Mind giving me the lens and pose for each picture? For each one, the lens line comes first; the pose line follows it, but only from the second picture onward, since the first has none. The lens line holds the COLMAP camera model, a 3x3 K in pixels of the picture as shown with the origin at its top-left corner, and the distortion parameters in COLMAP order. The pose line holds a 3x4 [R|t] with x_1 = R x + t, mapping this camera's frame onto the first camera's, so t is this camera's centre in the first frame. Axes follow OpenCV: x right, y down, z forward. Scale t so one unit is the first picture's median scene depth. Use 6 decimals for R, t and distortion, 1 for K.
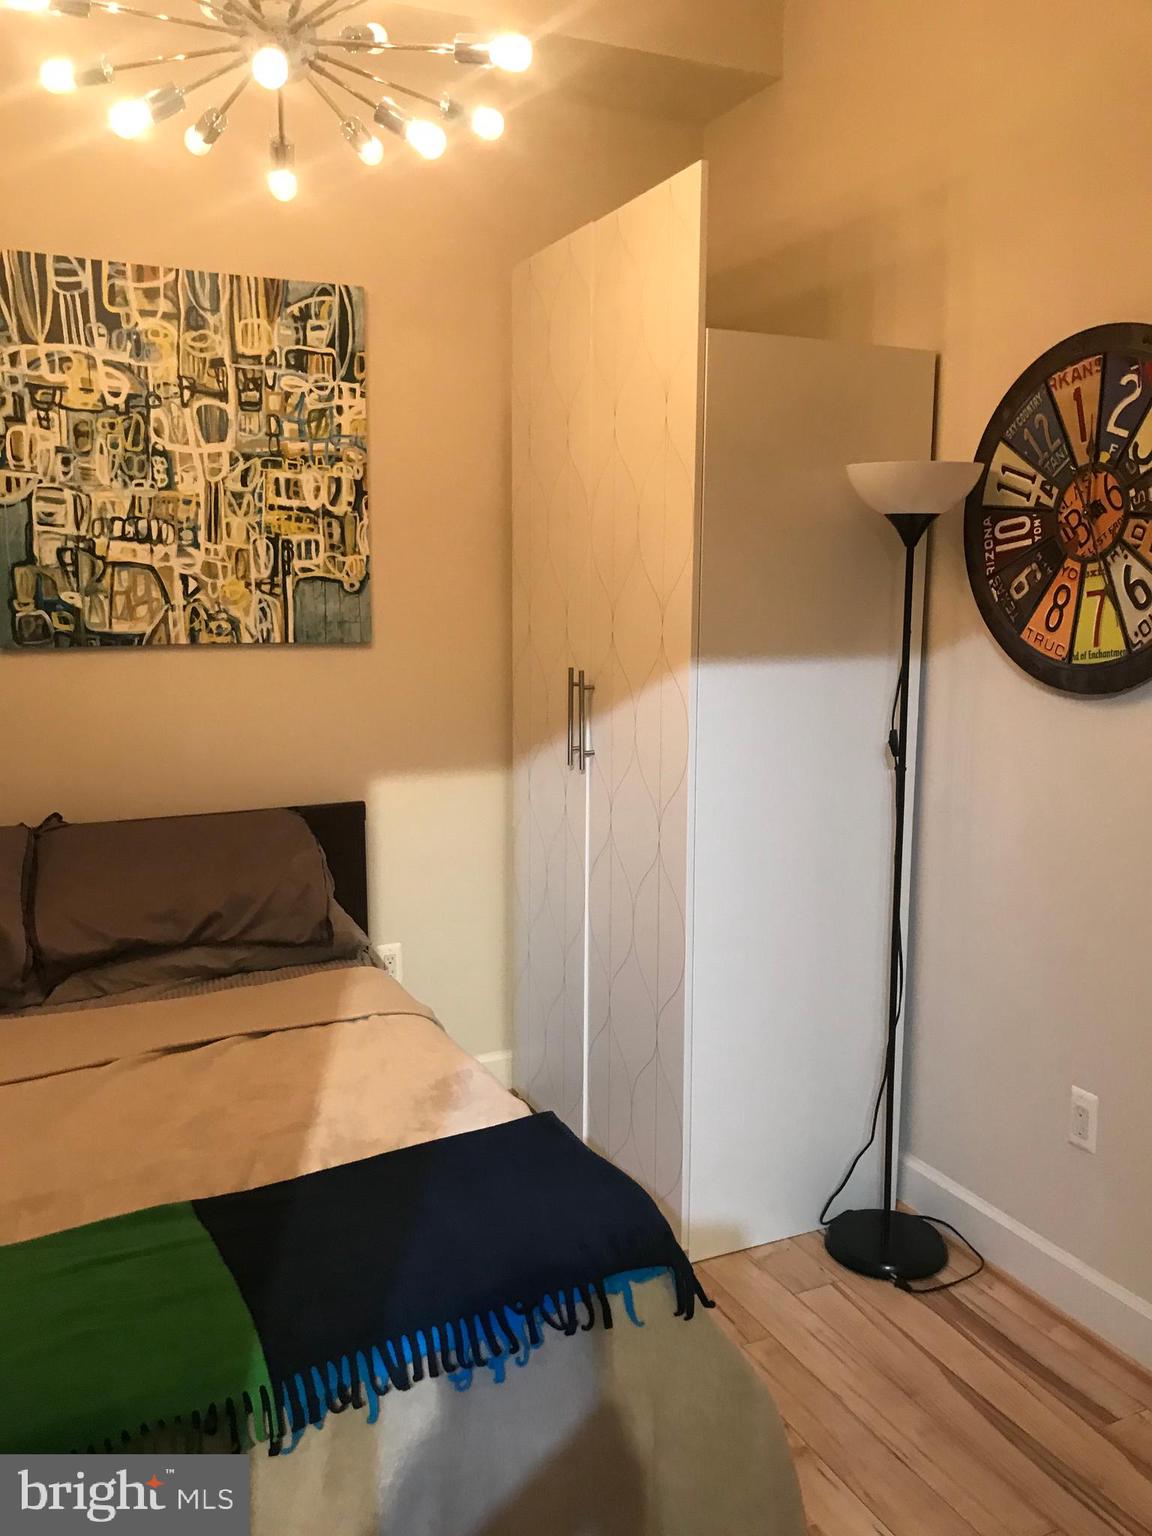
lens RADIAL K [[1260.3, 0, 578.0], [0, 1260.3, 770.1], [0, 0, 1]] dist [0.031423, -0.035024]
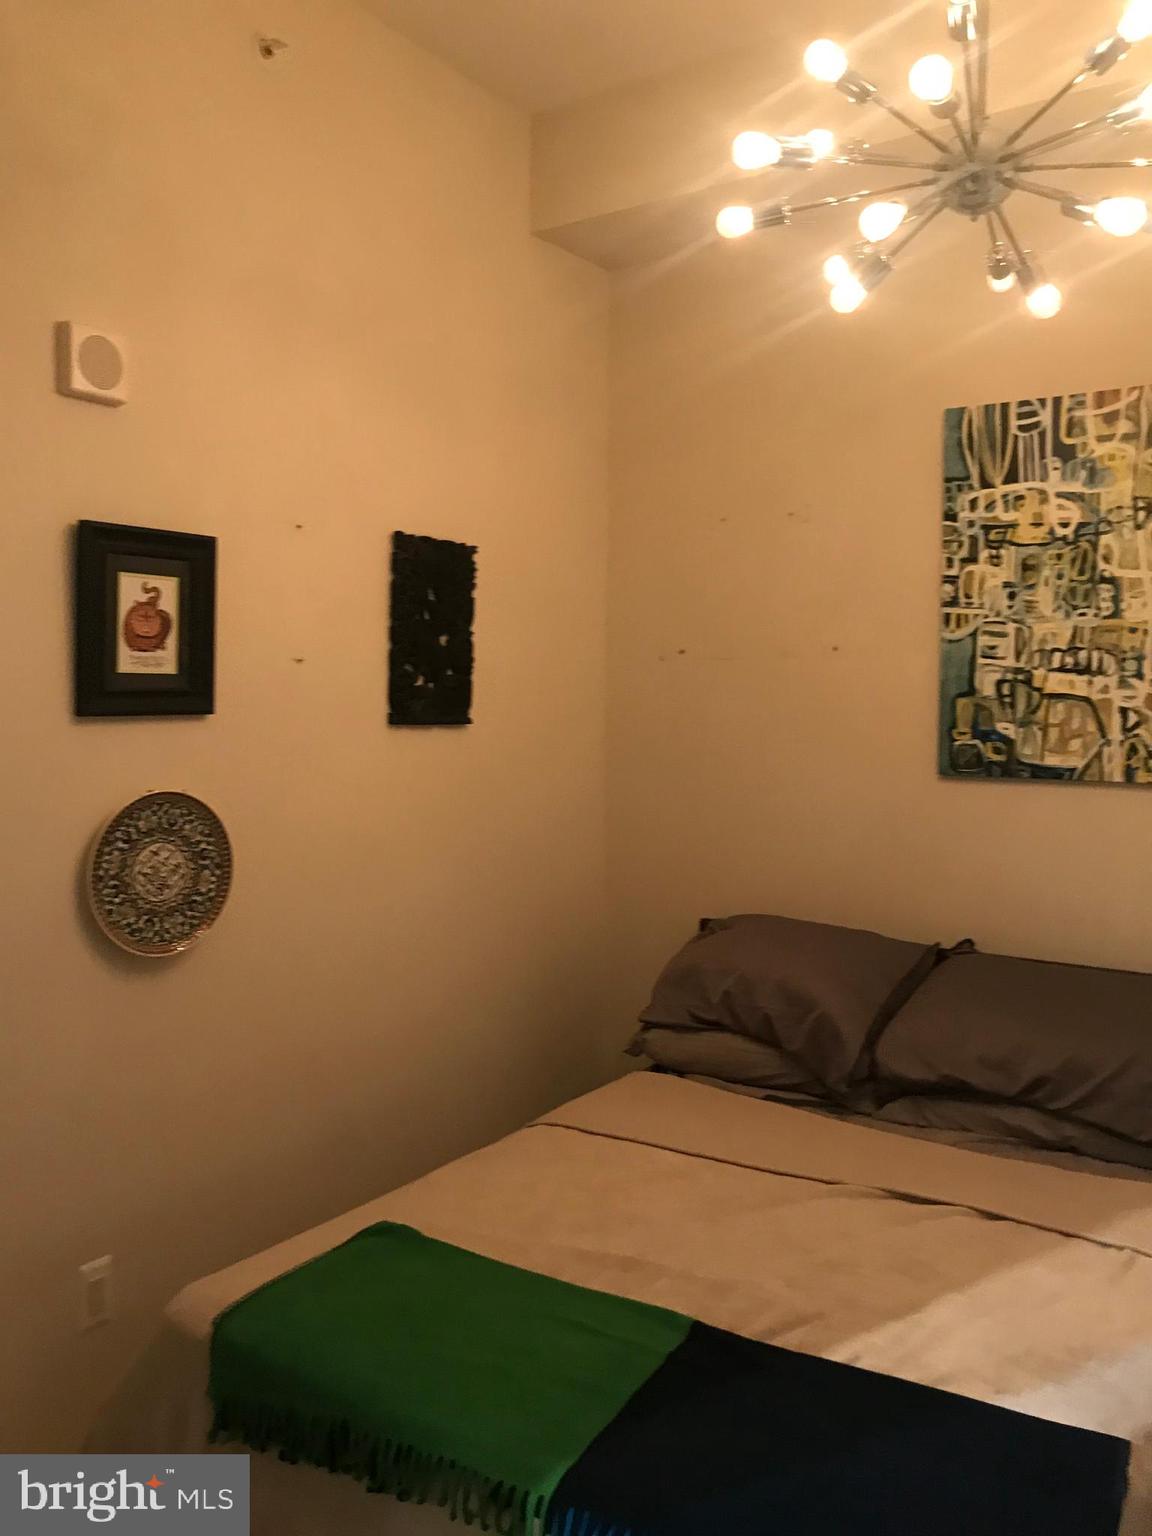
lens RADIAL K [[1260.3, 0, 538.8], [0, 1260.3, 746.7], [0, 0, 1]] dist [0.031423, -0.035024]
pose [[0.493075, 0.042946, -0.868926, 0.296612], [-0.138203, 0.989965, -0.029495, -0.042226], [0.858940, 0.134632, 0.494062, 0.191173]]
